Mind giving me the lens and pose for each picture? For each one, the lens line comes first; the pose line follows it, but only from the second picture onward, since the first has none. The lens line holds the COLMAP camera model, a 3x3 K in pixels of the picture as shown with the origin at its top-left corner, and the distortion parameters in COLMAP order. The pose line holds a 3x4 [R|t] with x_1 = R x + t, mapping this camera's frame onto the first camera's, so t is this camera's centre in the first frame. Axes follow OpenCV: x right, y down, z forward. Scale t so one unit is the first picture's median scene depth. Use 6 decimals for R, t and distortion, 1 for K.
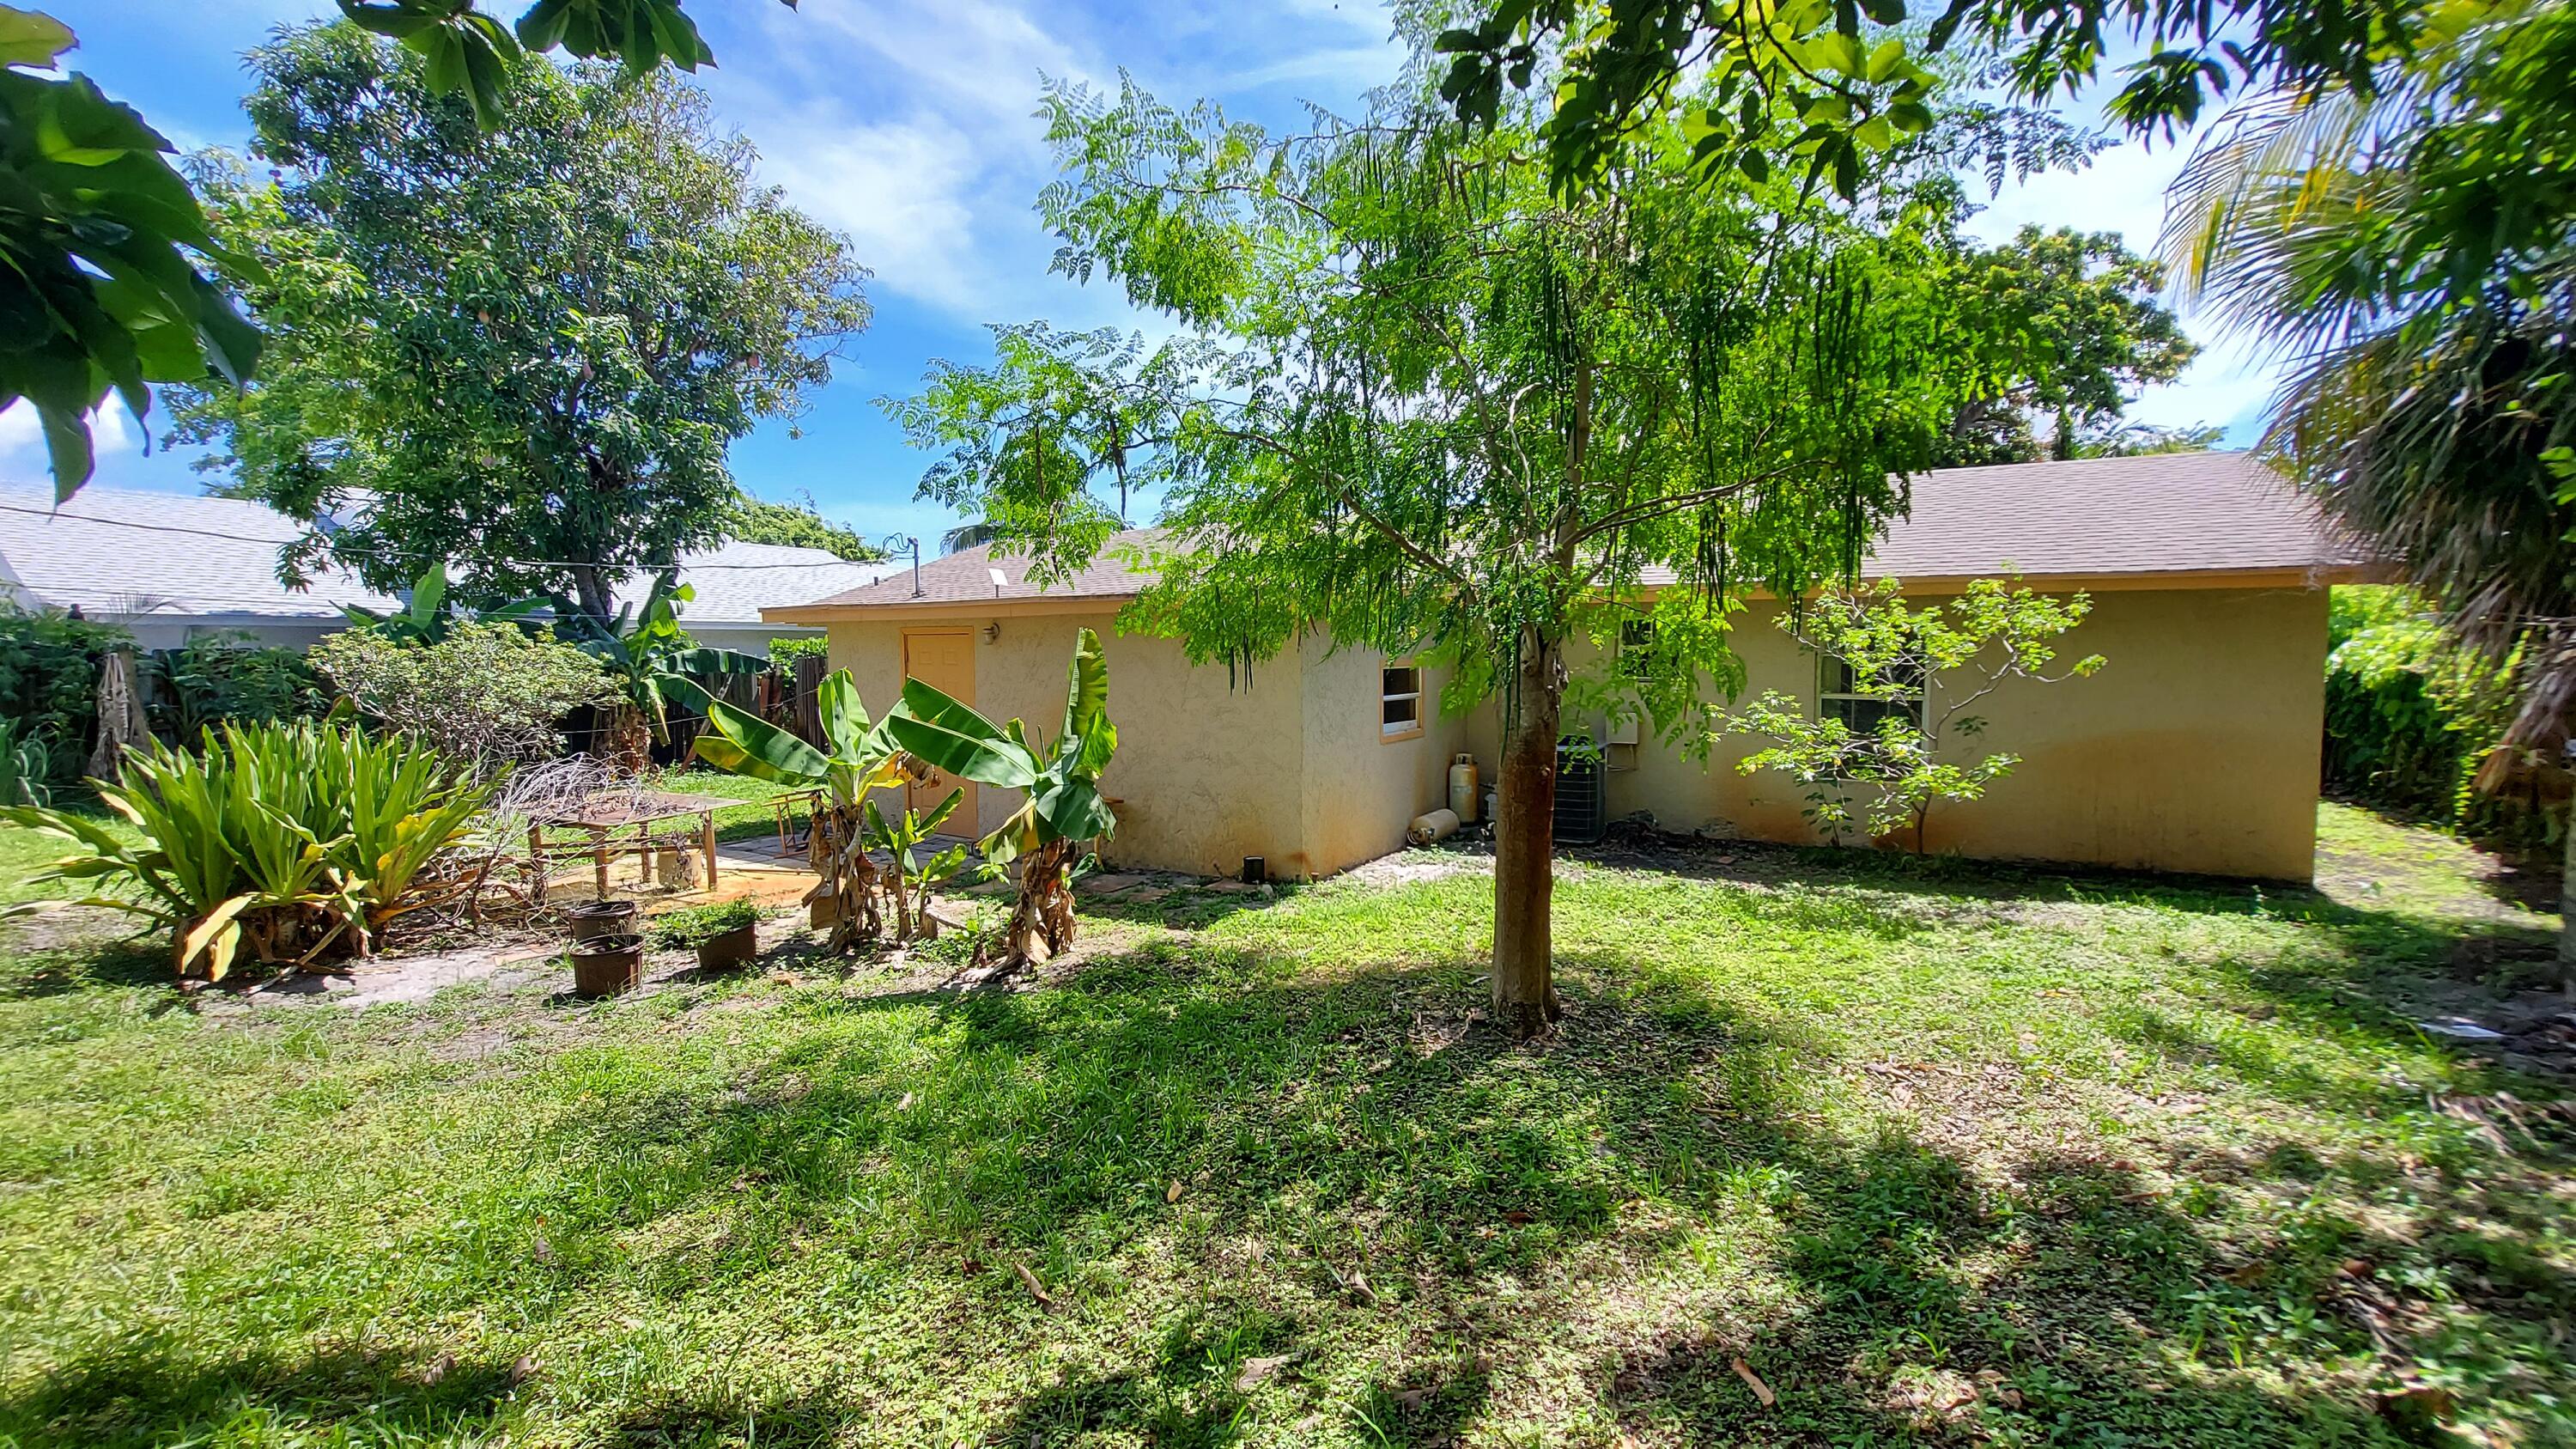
lens RADIAL K [[980.1, 0, 1290.2], [0, 980.1, 720.5], [0, 0, 1]] dist [-0.023409, 0.003310]
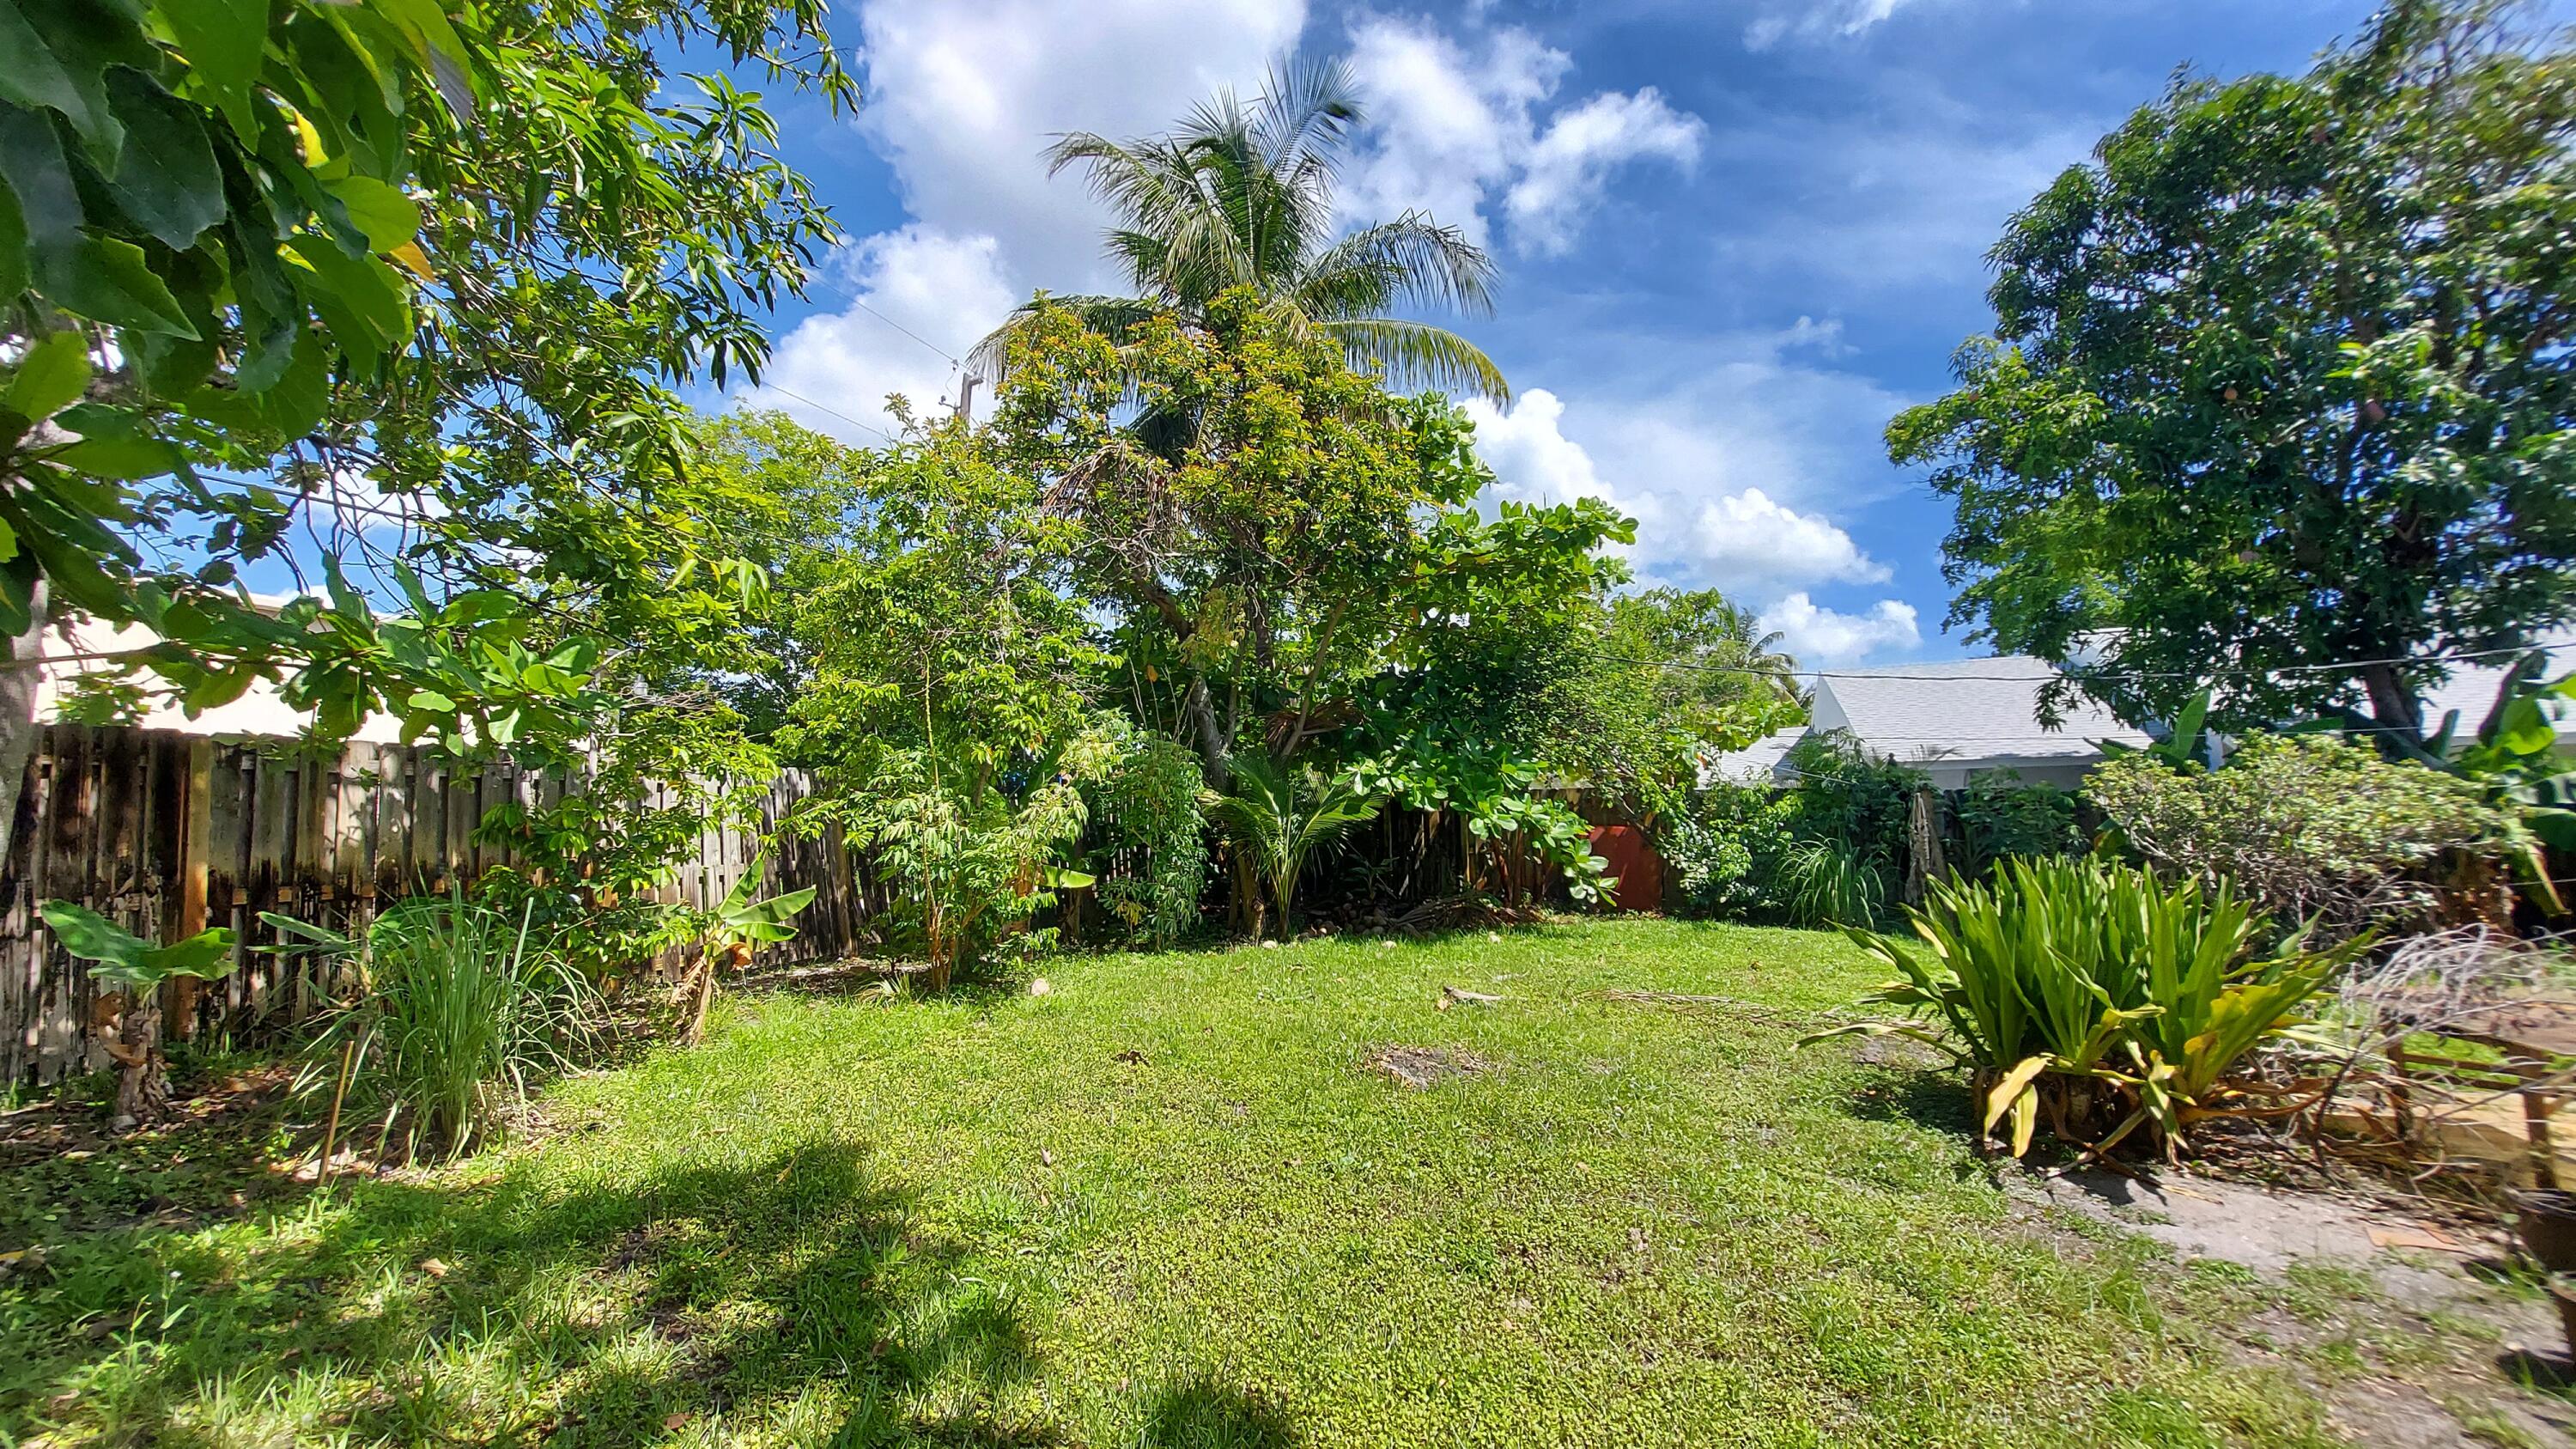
lens RADIAL K [[980.1, 0, 1290.2], [0, 980.1, 720.5], [0, 0, 1]] dist [-0.023409, 0.003310]
pose [[0.110213, -0.100898, -0.988773, -0.189680], [-0.045286, 0.993291, -0.106406, 0.002307], [0.992876, 0.056505, 0.104905, 0.150071]]
